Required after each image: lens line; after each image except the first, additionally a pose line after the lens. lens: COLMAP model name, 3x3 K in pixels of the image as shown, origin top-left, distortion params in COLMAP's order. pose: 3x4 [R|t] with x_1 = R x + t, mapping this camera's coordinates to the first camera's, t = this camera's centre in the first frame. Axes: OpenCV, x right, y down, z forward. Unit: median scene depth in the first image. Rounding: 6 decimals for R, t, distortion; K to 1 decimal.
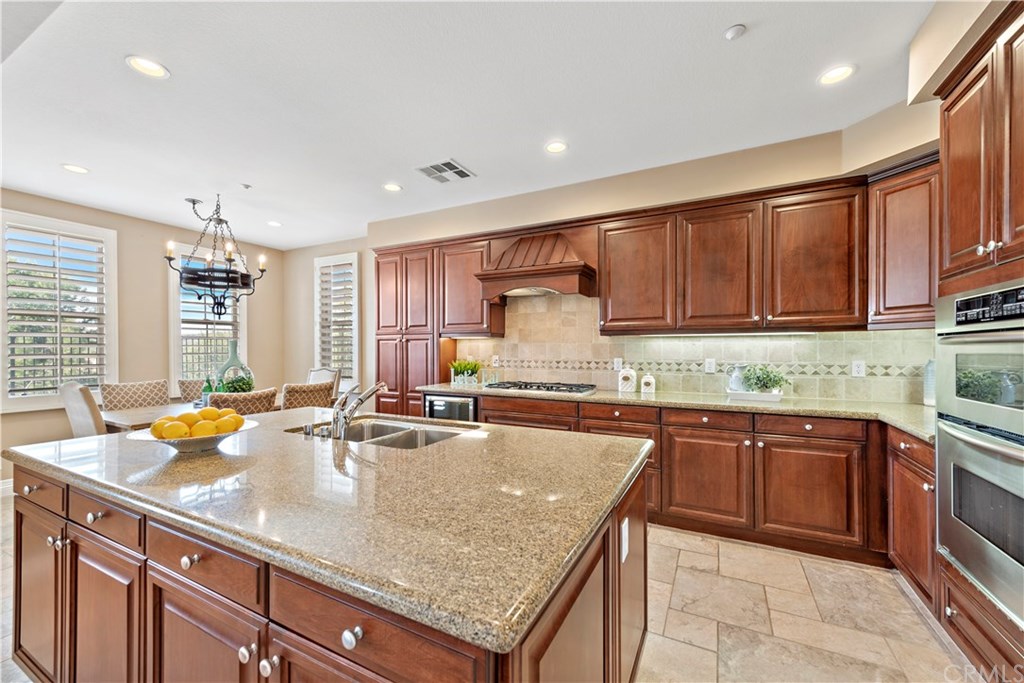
lens RADIAL K [[394.7, 0, 515.4], [0, 394.7, 351.4], [0, 0, 1]] dist [0.008972, -0.000112]
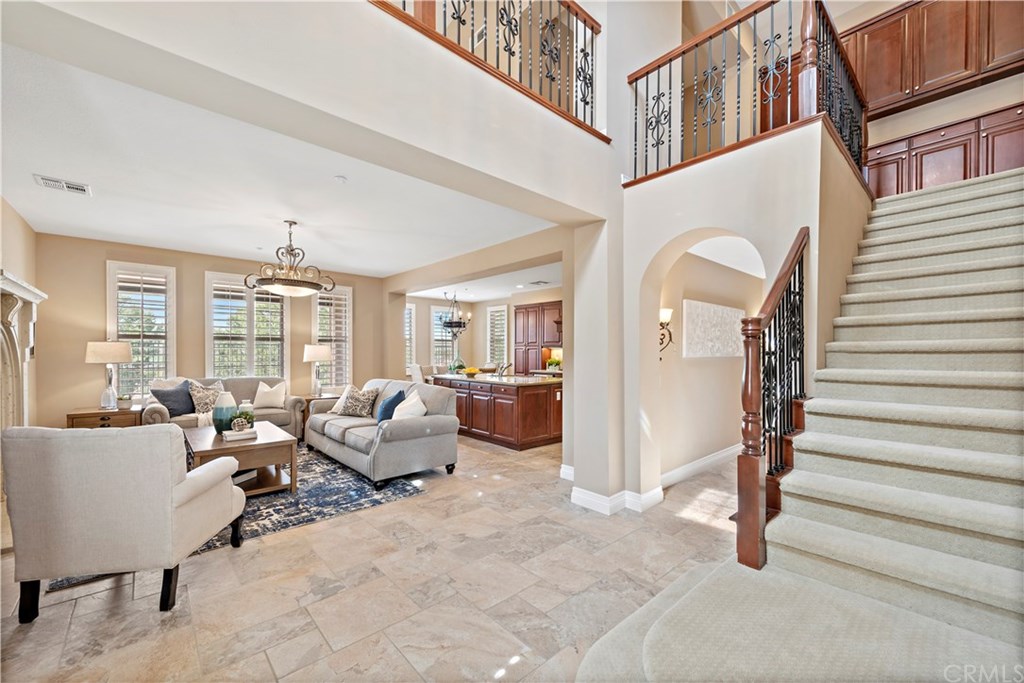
lens RADIAL K [[403.8, 0, 513.9], [0, 403.8, 353.8], [0, 0, 1]] dist [0.007442, -0.000357]
pose [[0.933519, 0.006756, -0.358463, 0.476182], [-0.006218, 0.999977, 0.002654, -0.008854], [0.358473, -0.000249, 0.933540, -1.159594]]
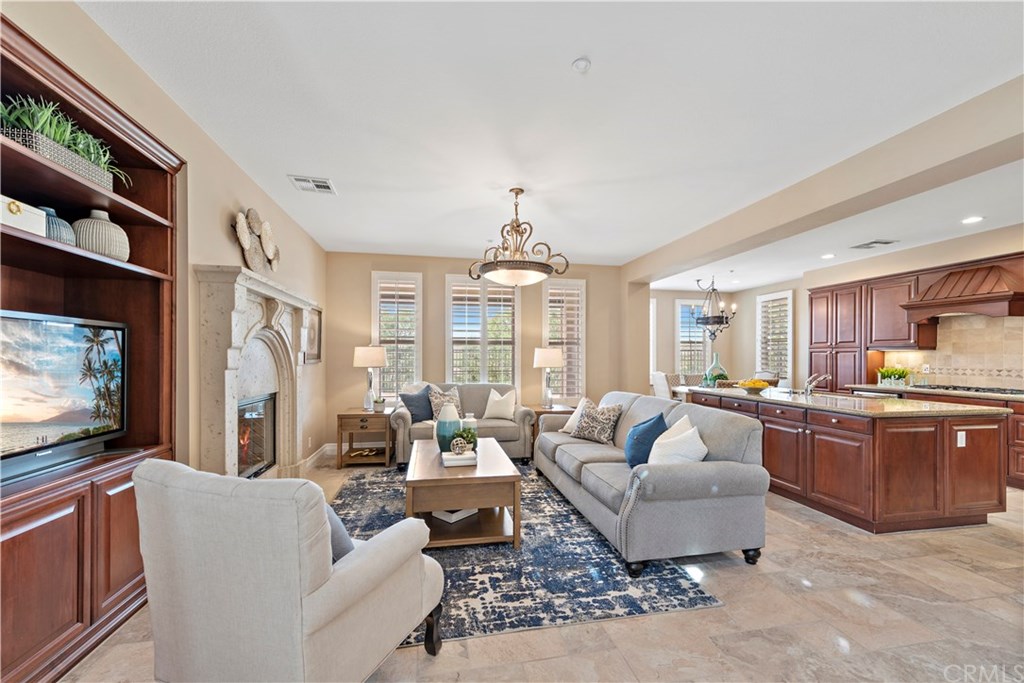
lens RADIAL K [[408.2, 0, 509.8], [0, 408.2, 357.3], [0, 0, 1]] dist [0.007561, -0.000352]
pose [[0.608438, 0.003743, -0.793592, 0.191892], [-0.006126, 0.999981, 0.000019, -0.003821], [0.793578, 0.004850, 0.608450, -0.884863]]
